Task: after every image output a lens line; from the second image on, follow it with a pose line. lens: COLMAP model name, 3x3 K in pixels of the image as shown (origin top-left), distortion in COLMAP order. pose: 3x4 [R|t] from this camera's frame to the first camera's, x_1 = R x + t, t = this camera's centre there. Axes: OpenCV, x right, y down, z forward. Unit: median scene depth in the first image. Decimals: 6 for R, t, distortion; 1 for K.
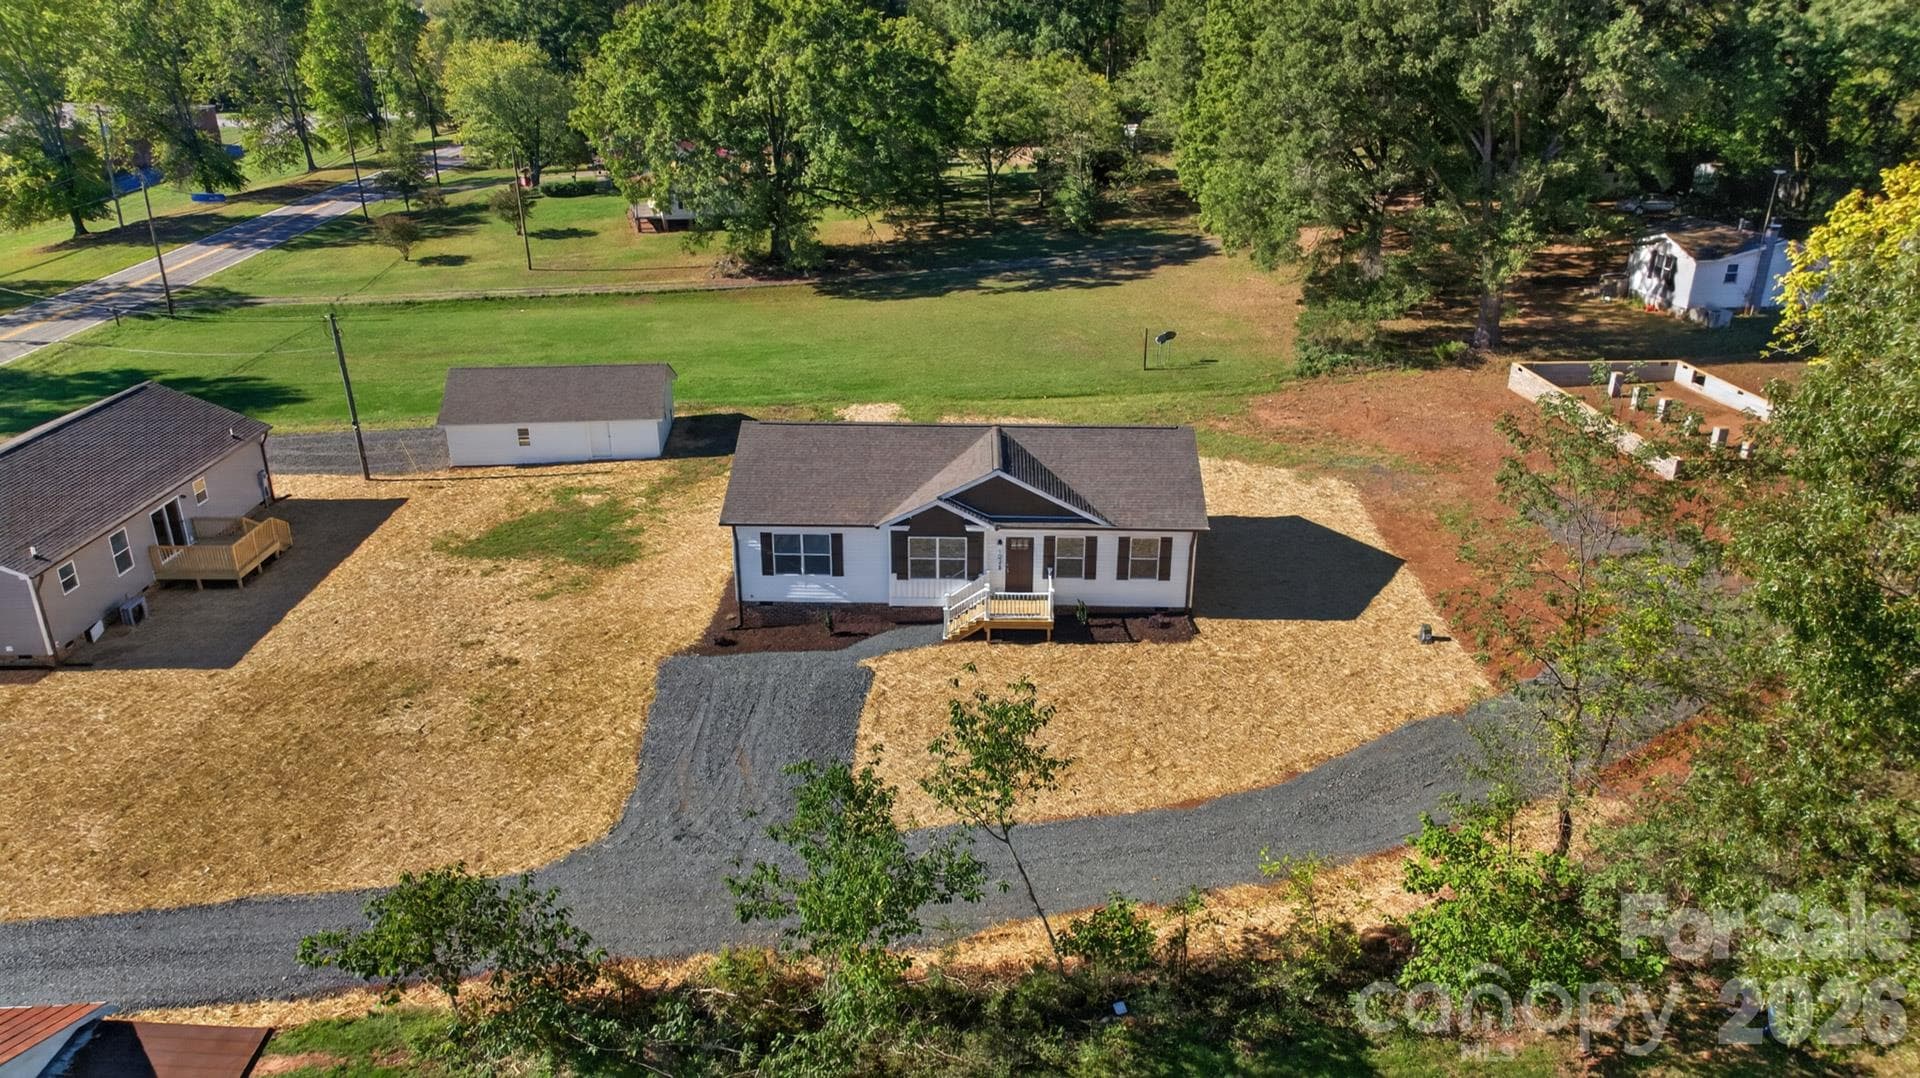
lens RADIAL K [[1335.6, 0, 960.0], [0, 1335.6, 539.0], [0, 0, 1]] dist [0.003949, -0.001956]
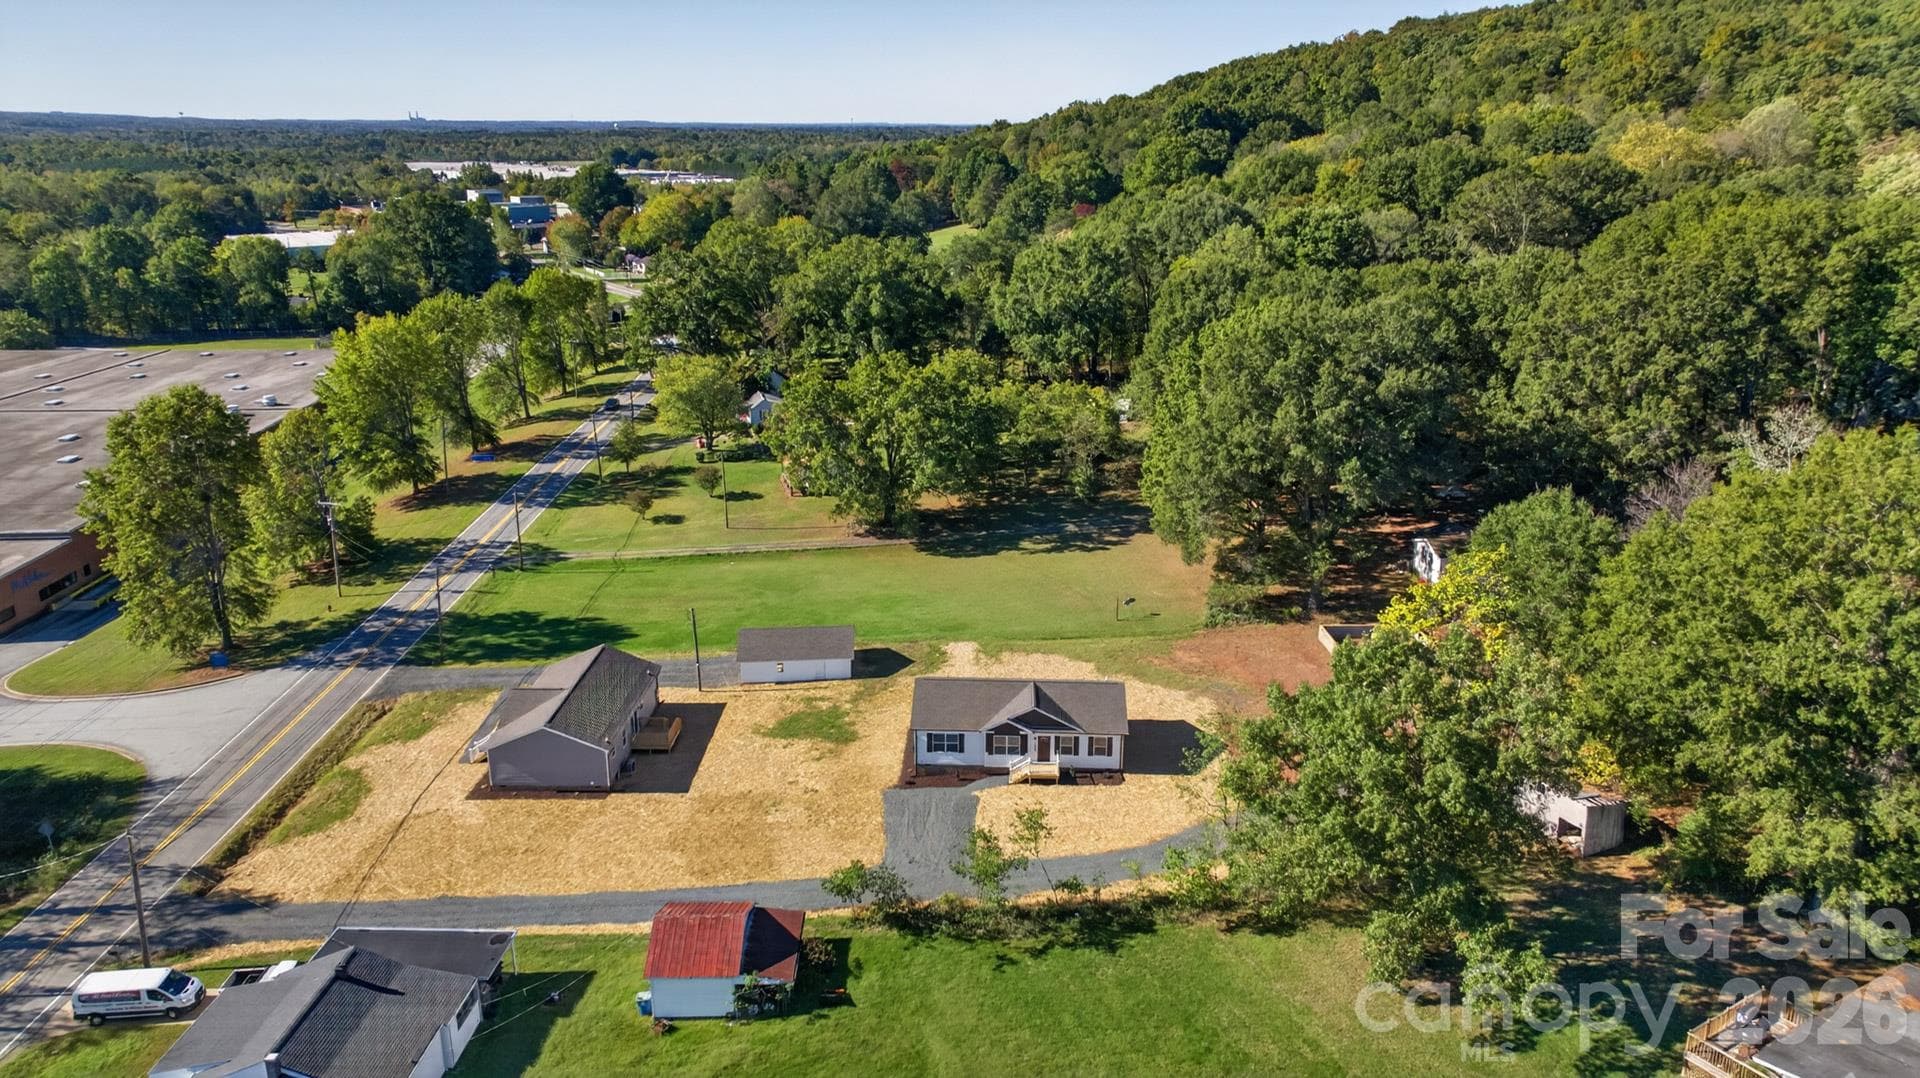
lens RADIAL K [[1297.6, 0, 960.0], [0, 1297.6, 539.0], [0, 0, 1]] dist [0.010001, 0.007190]
pose [[0.999723, 0.005640, -0.022864, -0.046015], [-0.007771, 0.995520, -0.094229, -0.120062], [0.022231, 0.094380, 0.995288, -1.149144]]
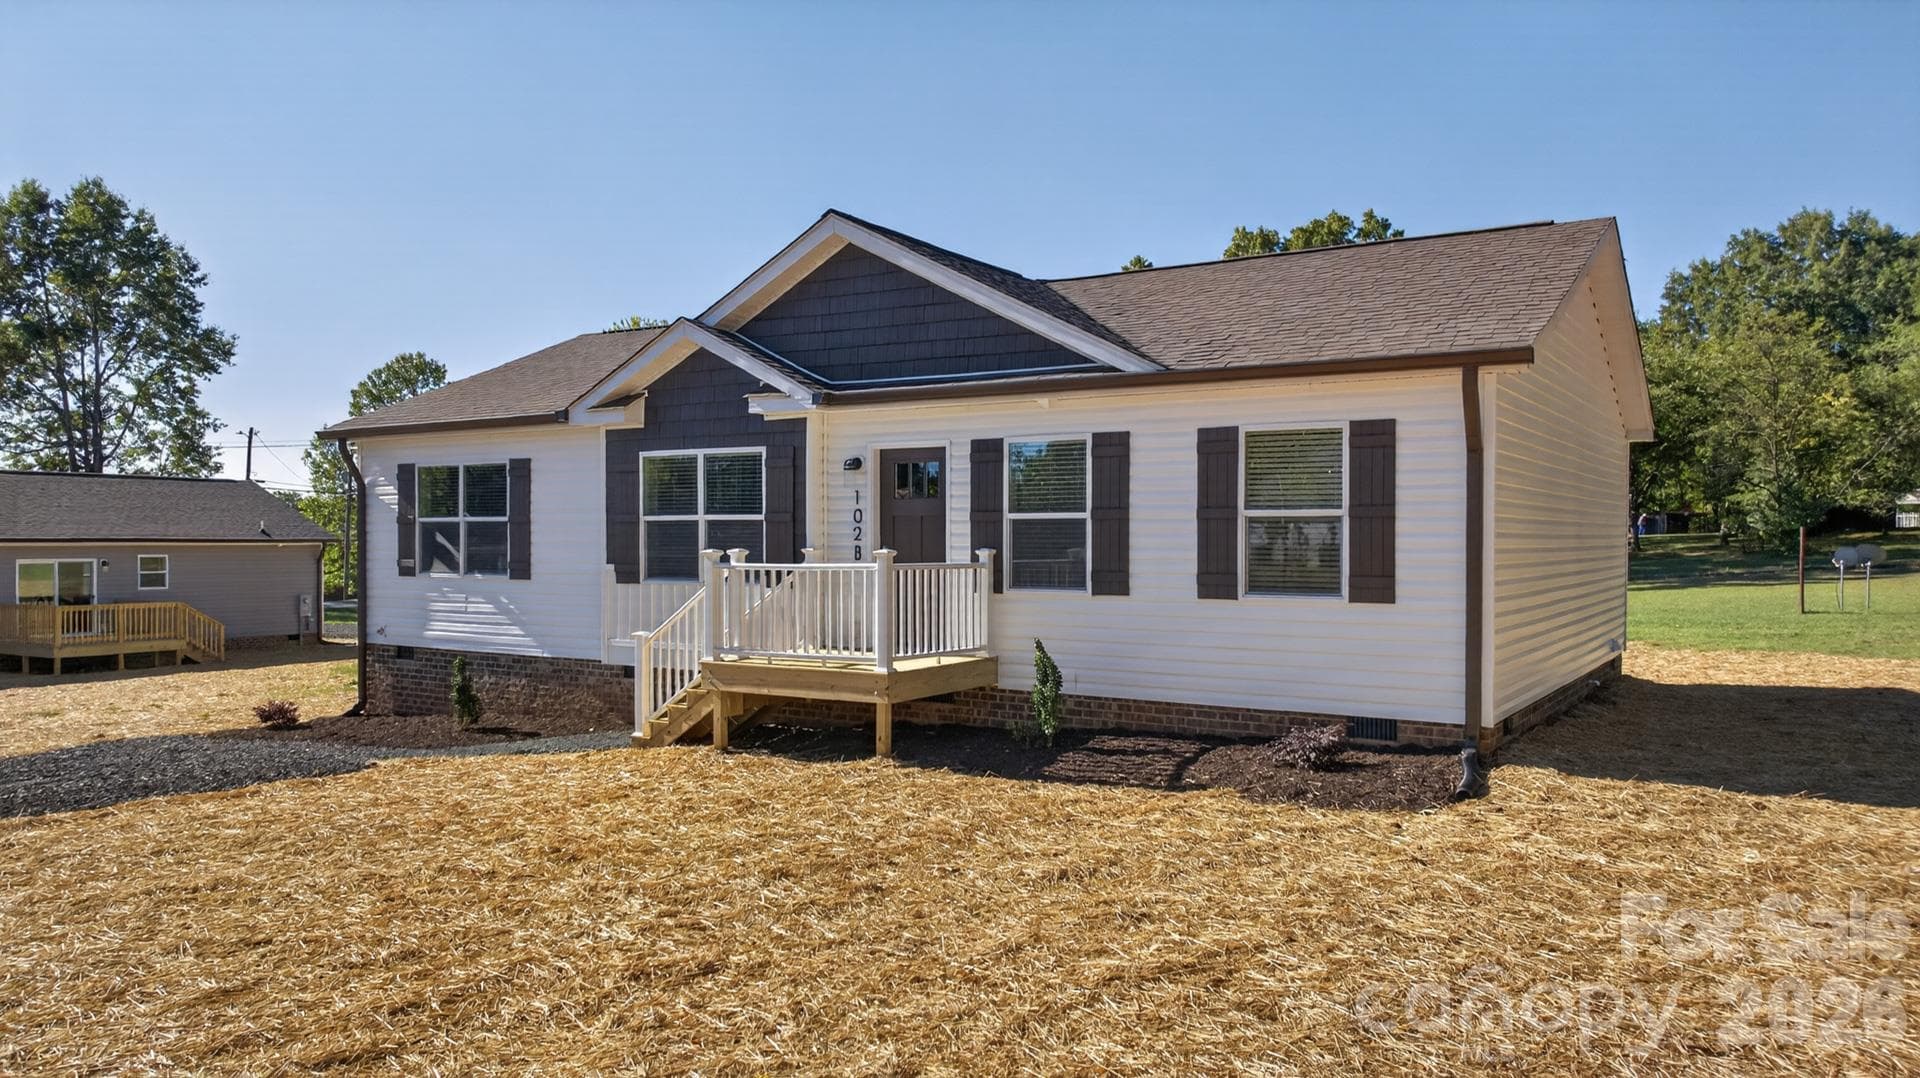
lens RADIAL K [[1355.9, 0, 967.3], [0, 1355.9, 589.4], [0, 0, 1]] dist [0.001145, 0.000636]
pose [[0.857822, 0.021162, -0.513511, 0.215247], [-0.201465, 0.933033, -0.298097, 0.118978], [0.472814, 0.359168, 0.804639, 0.737865]]
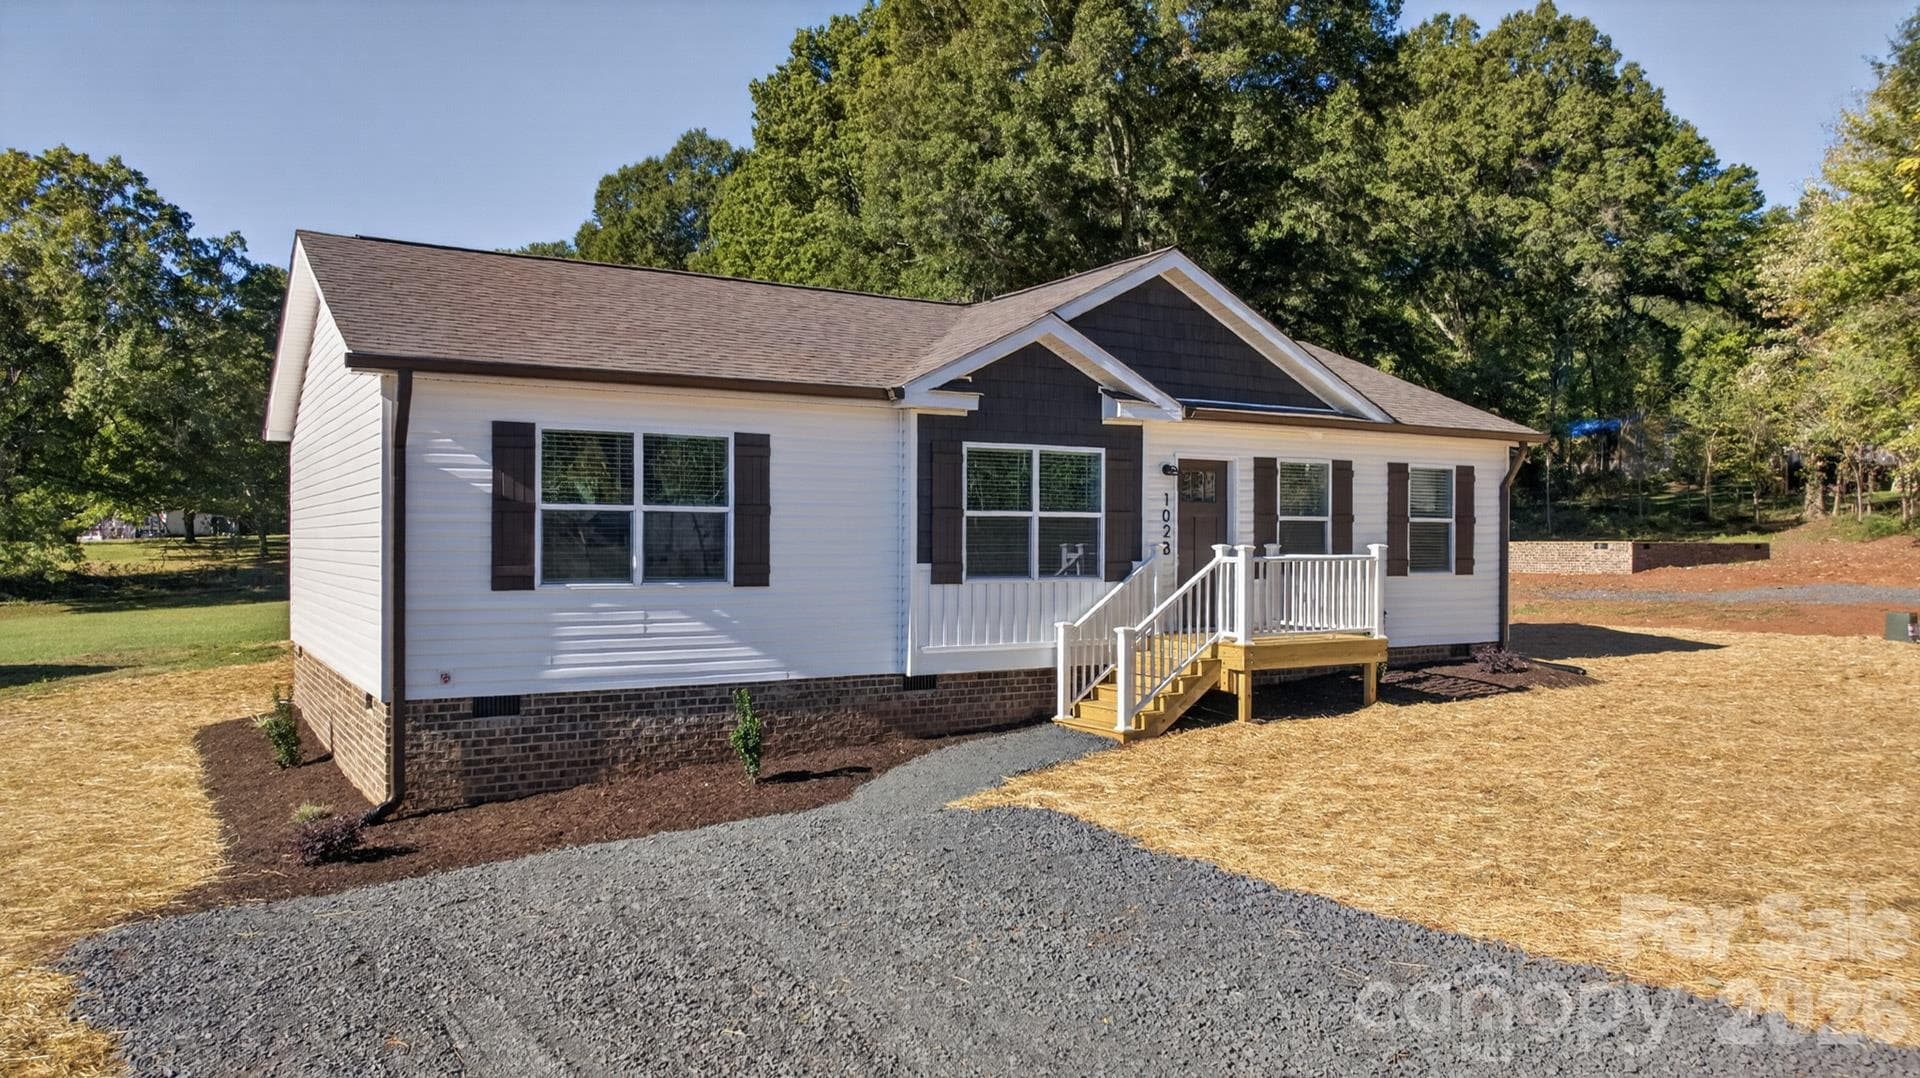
lens RADIAL K [[1335.6, 0, 960.0], [0, 1335.6, 539.0], [0, 0, 1]] dist [0.003949, -0.001956]
pose [[0.841589, 0.000624, 0.540117, -0.211962], [0.206244, 0.923852, -0.322429, 0.123610], [-0.499190, 0.382749, 0.777376, 0.726255]]
